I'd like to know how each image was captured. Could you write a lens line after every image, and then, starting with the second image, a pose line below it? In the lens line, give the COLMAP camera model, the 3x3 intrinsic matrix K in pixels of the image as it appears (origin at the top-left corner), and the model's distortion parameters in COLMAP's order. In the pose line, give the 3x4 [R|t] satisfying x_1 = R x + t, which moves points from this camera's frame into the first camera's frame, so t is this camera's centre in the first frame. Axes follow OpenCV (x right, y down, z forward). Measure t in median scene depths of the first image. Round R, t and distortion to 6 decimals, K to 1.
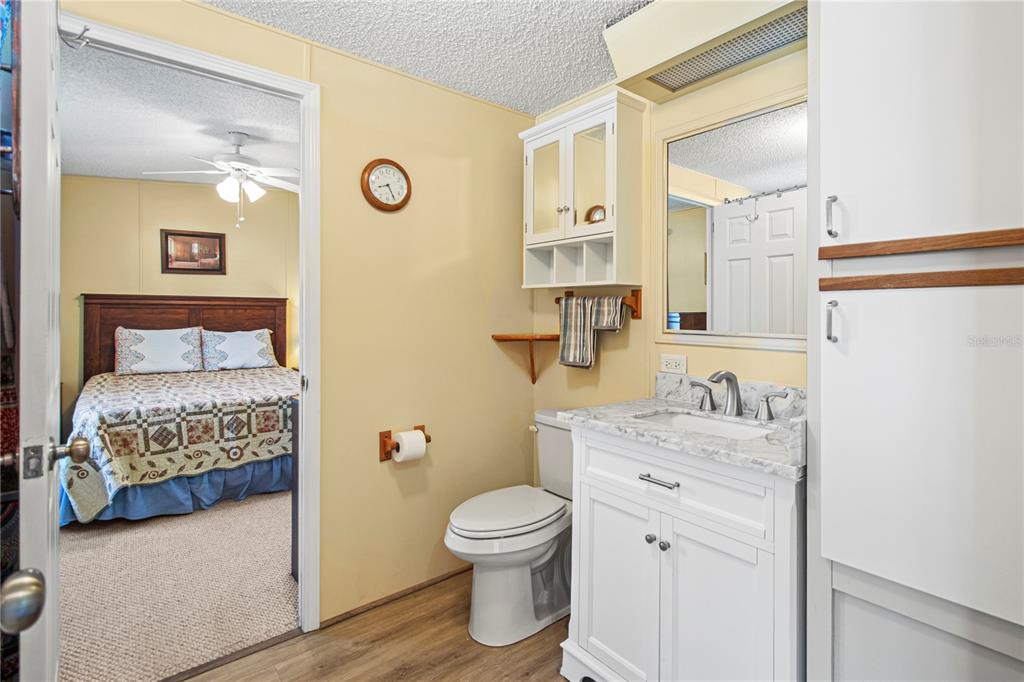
lens RADIAL K [[485.8, 0, 520.6], [0, 485.8, 311.4], [0, 0, 1]] dist [-0.000499, 0.000171]
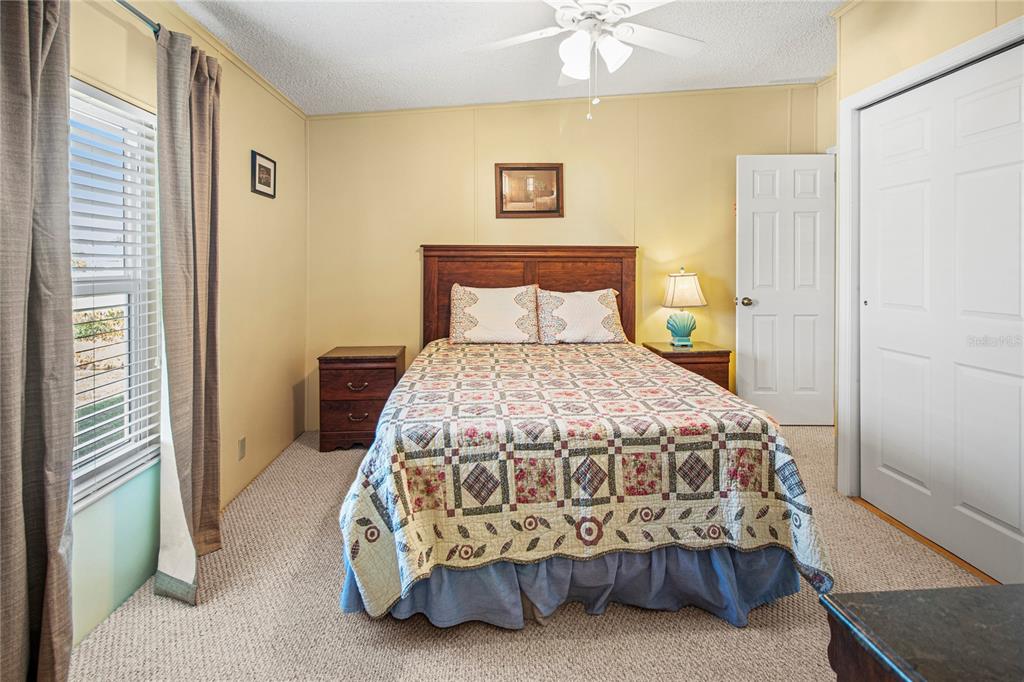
lens RADIAL K [[485.8, 0, 520.6], [0, 485.8, 311.4], [0, 0, 1]] dist [-0.000499, 0.000171]
pose [[0.816267, 0.051221, -0.575400, -0.355077], [0.002944, 0.995679, 0.092811, 0.002673], [0.577668, -0.077452, 0.812589, 0.542091]]
